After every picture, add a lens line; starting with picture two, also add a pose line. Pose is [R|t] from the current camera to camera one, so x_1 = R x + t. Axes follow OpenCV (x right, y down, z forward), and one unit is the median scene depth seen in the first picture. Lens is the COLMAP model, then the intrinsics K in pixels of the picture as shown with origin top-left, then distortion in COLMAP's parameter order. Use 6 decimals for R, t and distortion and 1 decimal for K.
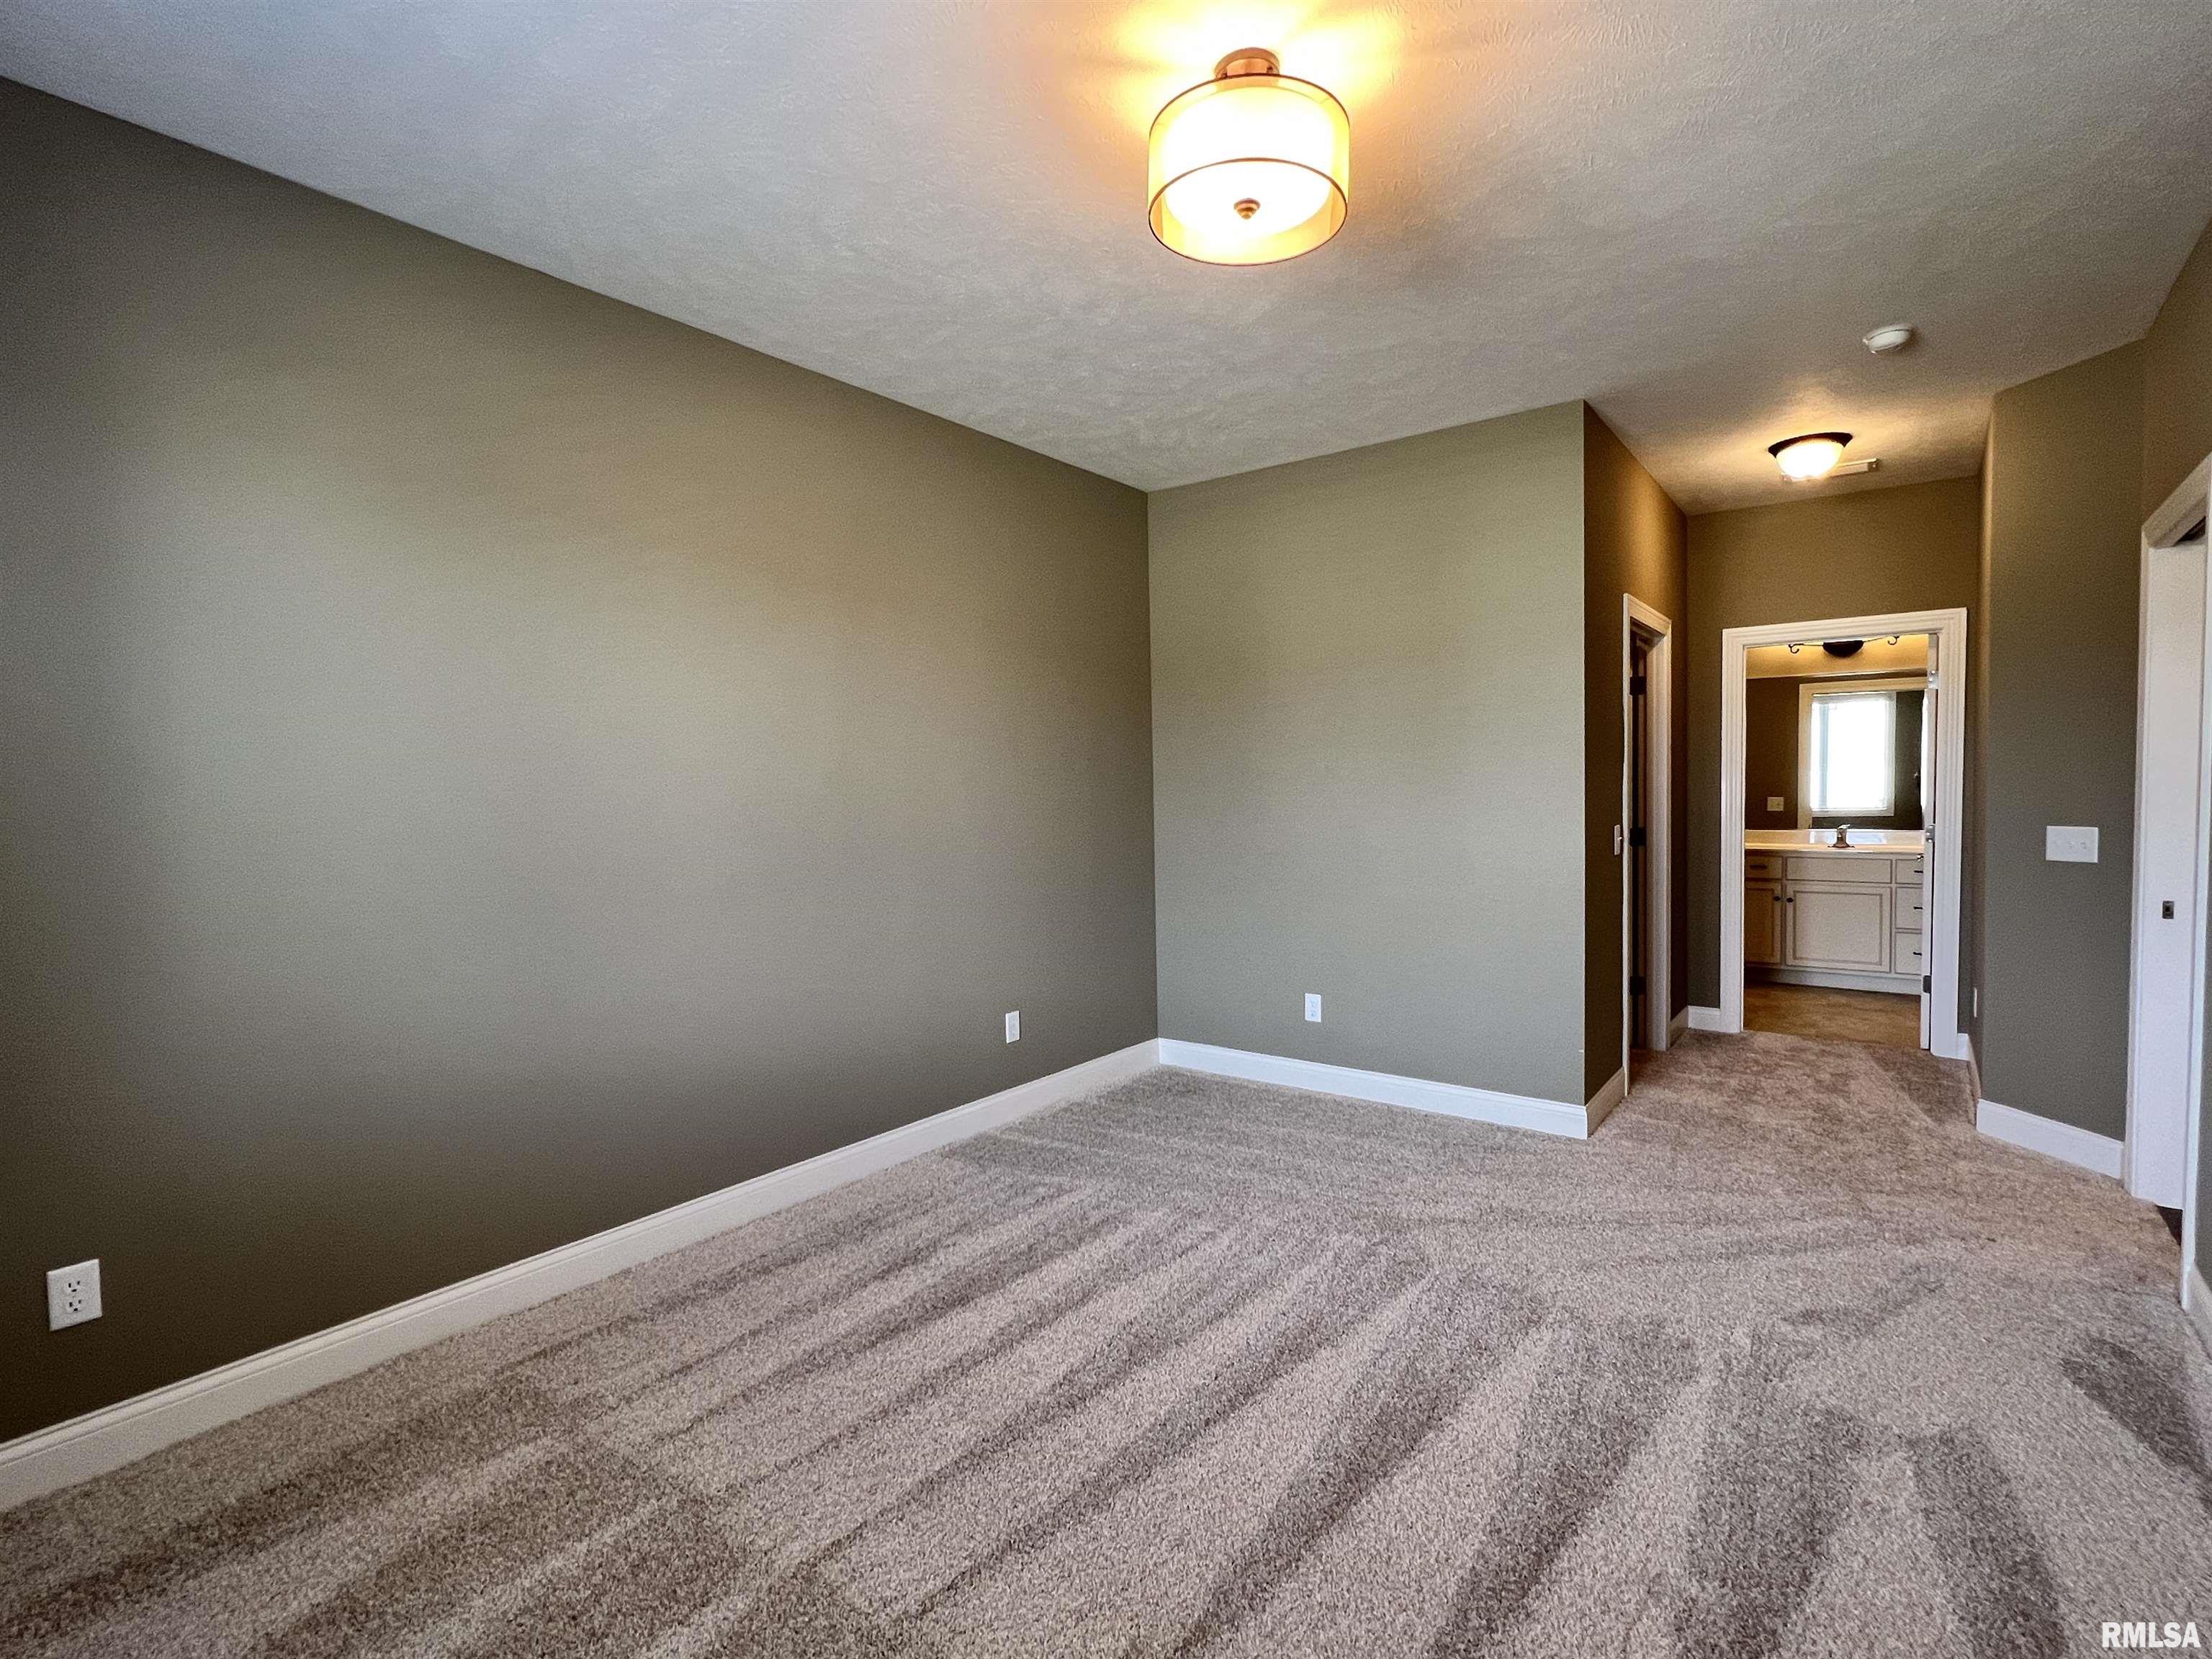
lens RADIAL K [[1055.1, 0, 1104.5], [0, 1055.1, 819.3], [0, 0, 1]] dist [0.000908, 0.000426]
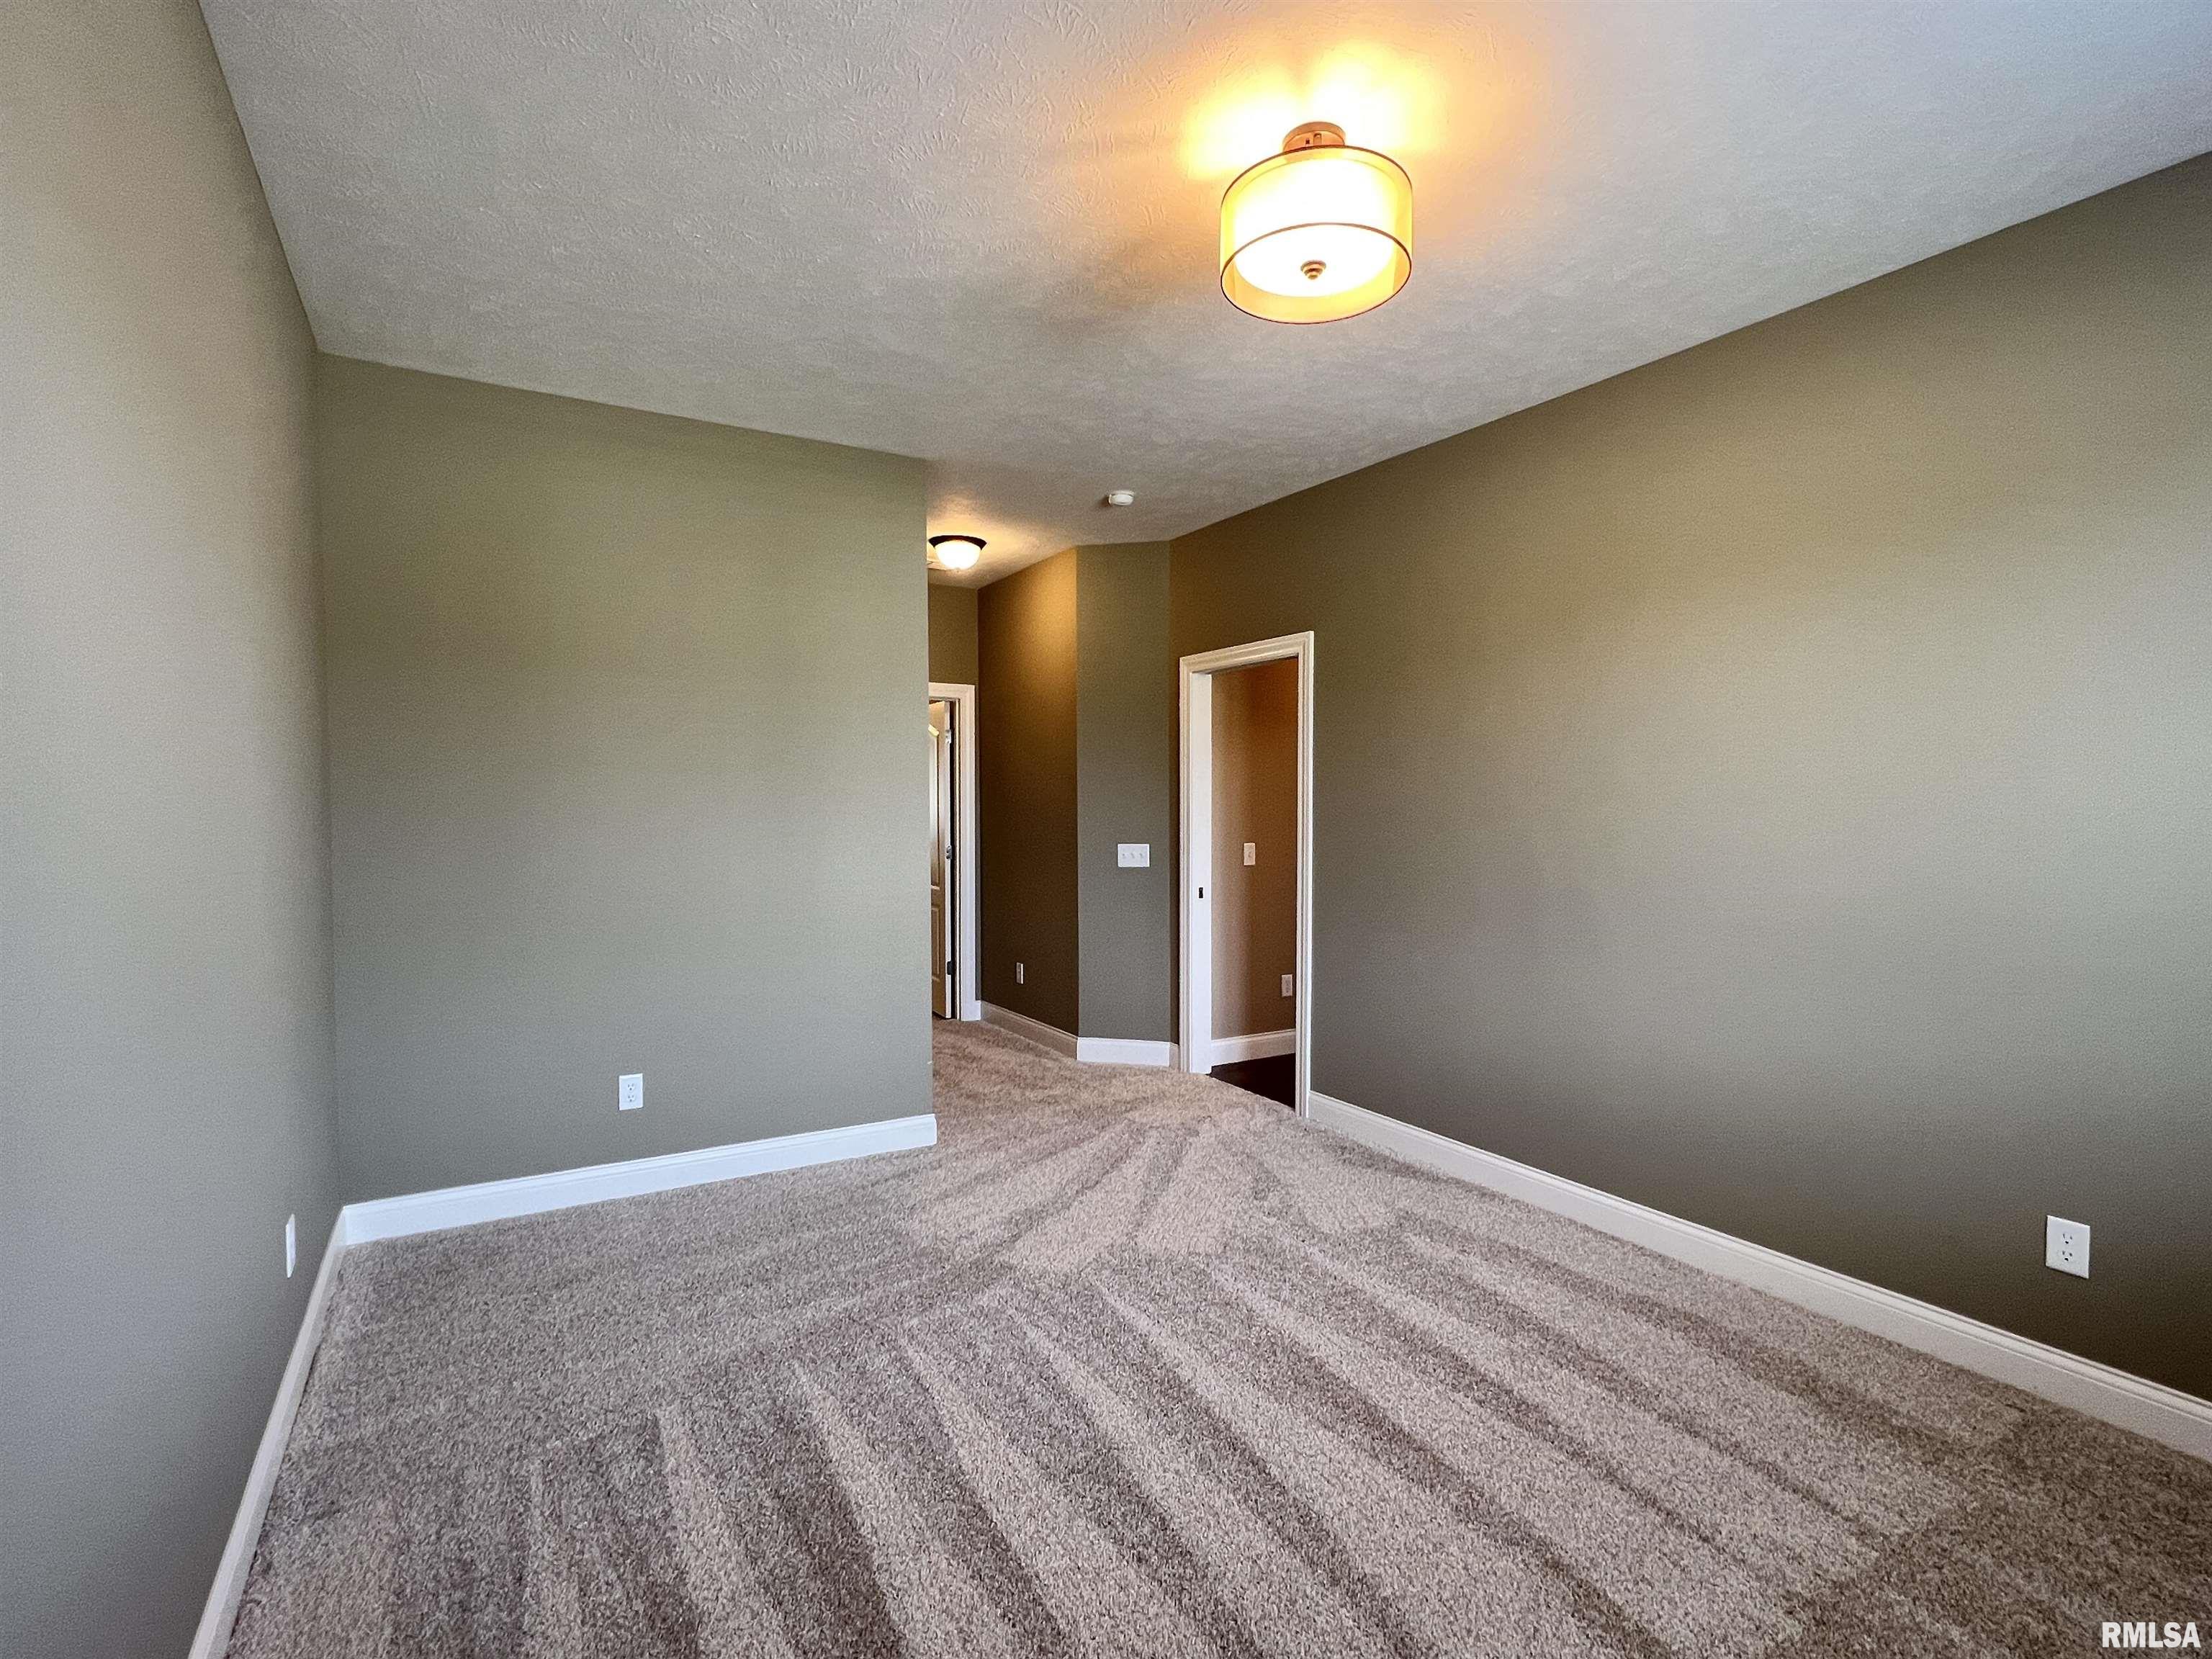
lens RADIAL K [[1065.3, 0, 1108.7], [0, 1065.3, 832.2], [0, 0, 1]] dist [-0.000330, 0.000576]
pose [[0.377901, -0.010670, 0.925785, -0.612821], [0.022324, 0.999748, 0.002410, -0.017105], [-0.925577, 0.019756, 0.378043, 0.535576]]
